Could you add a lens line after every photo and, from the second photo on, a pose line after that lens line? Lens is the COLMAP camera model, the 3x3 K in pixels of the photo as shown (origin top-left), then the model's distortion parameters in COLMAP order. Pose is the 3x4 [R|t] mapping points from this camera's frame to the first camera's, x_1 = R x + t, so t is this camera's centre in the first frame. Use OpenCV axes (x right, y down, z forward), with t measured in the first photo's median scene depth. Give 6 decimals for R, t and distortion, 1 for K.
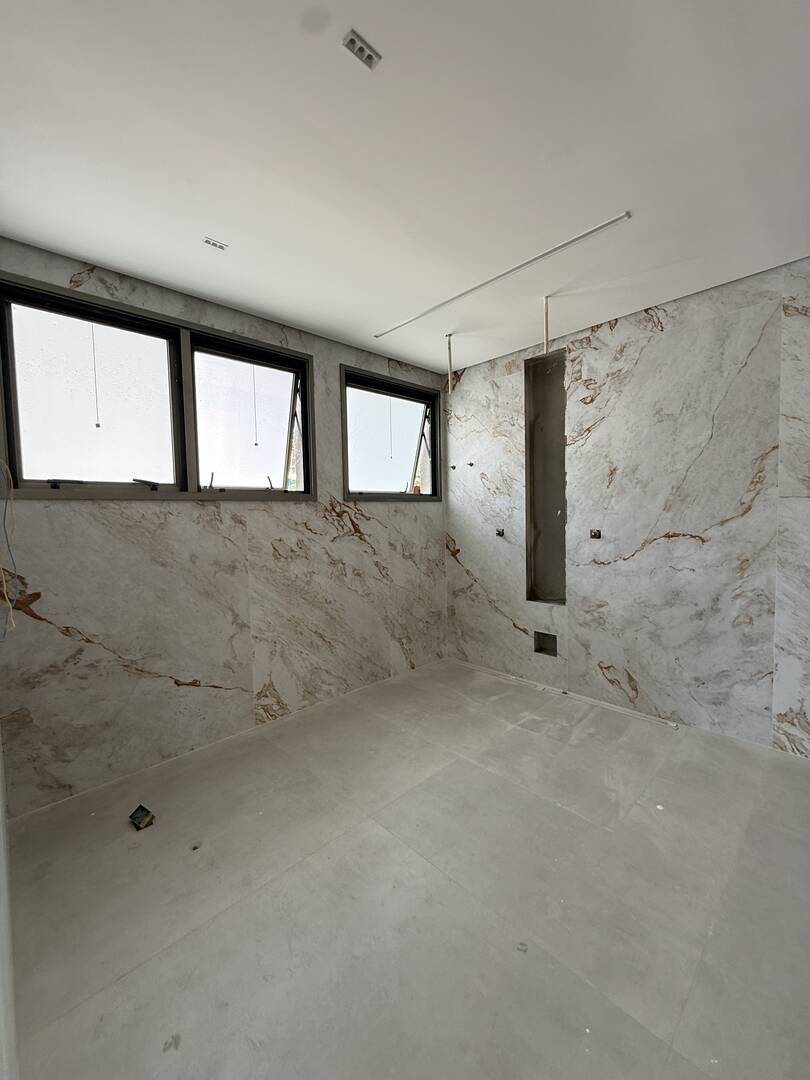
lens RADIAL K [[429.6, 0, 408.4], [0, 429.6, 537.6], [0, 0, 1]] dist [-0.000074, 0.000117]
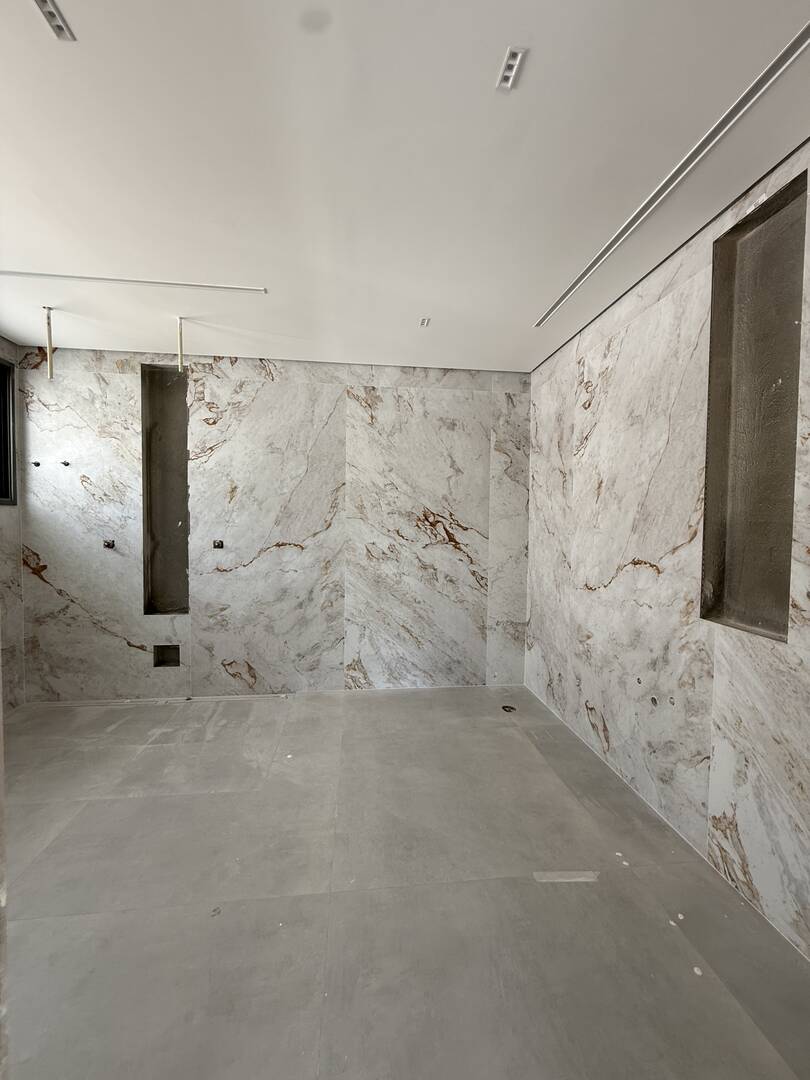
lens RADIAL K [[429.6, 0, 402.4], [0, 429.6, 539.8], [0, 0, 1]] dist [-0.000074, 0.000117]
pose [[0.612159, -0.006556, 0.790708, -0.152694], [0.018695, 0.999806, -0.006184, -0.004352], [-0.790514, 0.018568, 0.612163, -0.046437]]
